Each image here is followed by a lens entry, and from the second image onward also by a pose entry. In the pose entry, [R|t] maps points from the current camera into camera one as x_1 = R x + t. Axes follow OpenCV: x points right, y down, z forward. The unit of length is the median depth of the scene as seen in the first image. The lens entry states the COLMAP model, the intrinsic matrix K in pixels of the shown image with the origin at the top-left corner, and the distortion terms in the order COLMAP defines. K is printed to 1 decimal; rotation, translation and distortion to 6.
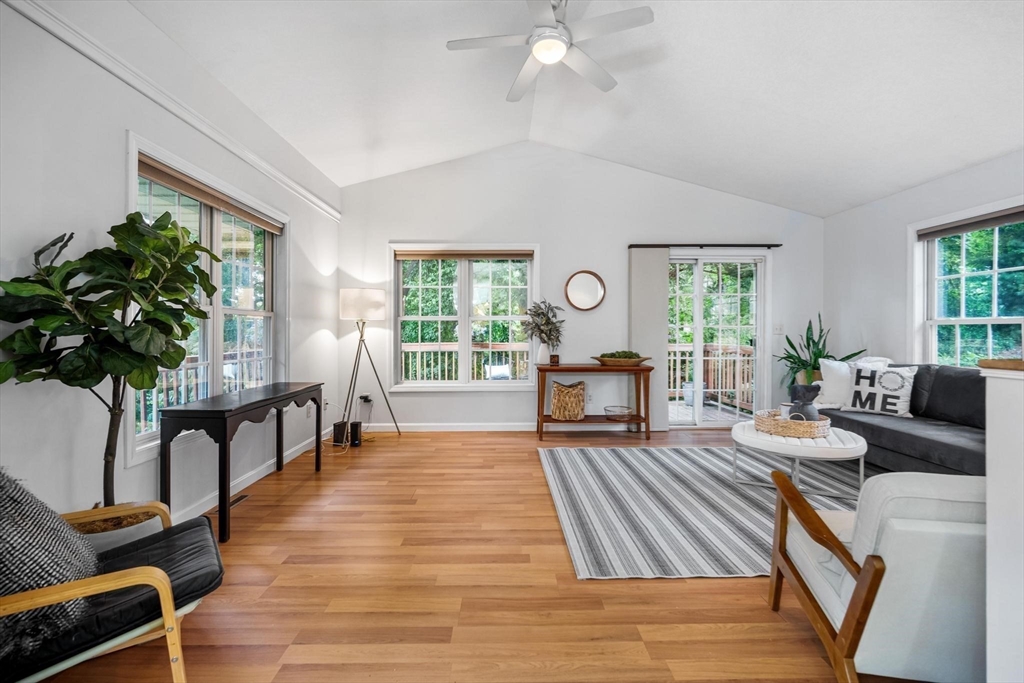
lens RADIAL K [[452.0, 0, 511.5], [0, 452.0, 331.4], [0, 0, 1]] dist [-0.005024, 0.000541]
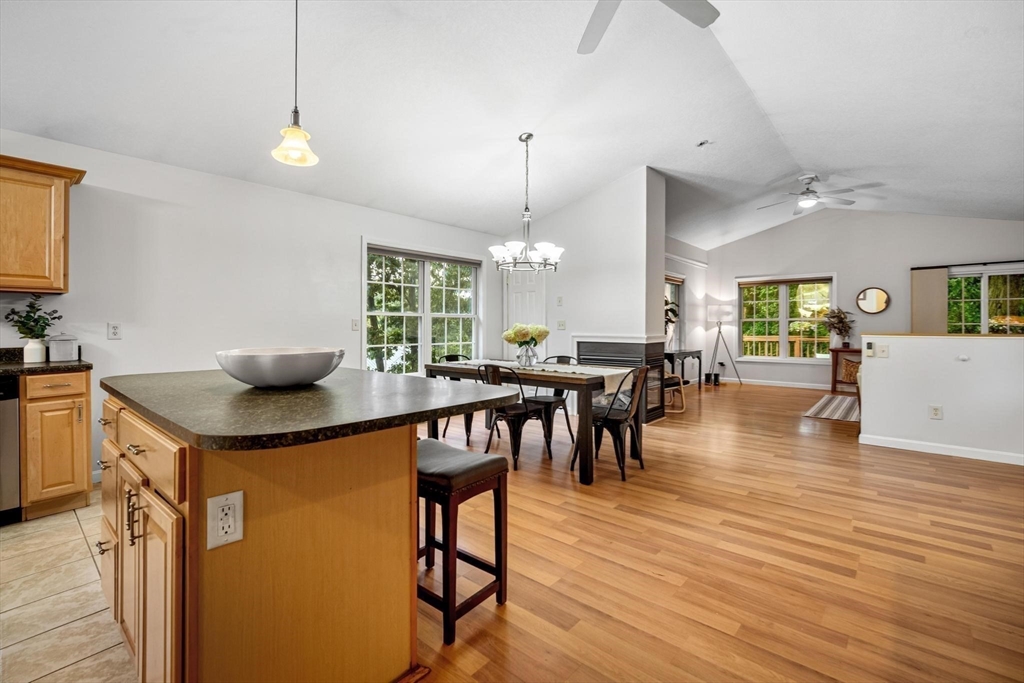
lens RADIAL K [[452.0, 0, 517.7], [0, 452.0, 325.2], [0, 0, 1]] dist [-0.005024, 0.000541]
pose [[0.741965, -0.001858, -0.670436, 0.307135], [-0.001690, 0.999988, -0.004642, 0.001213], [0.670437, 0.004577, 0.741952, -0.963263]]
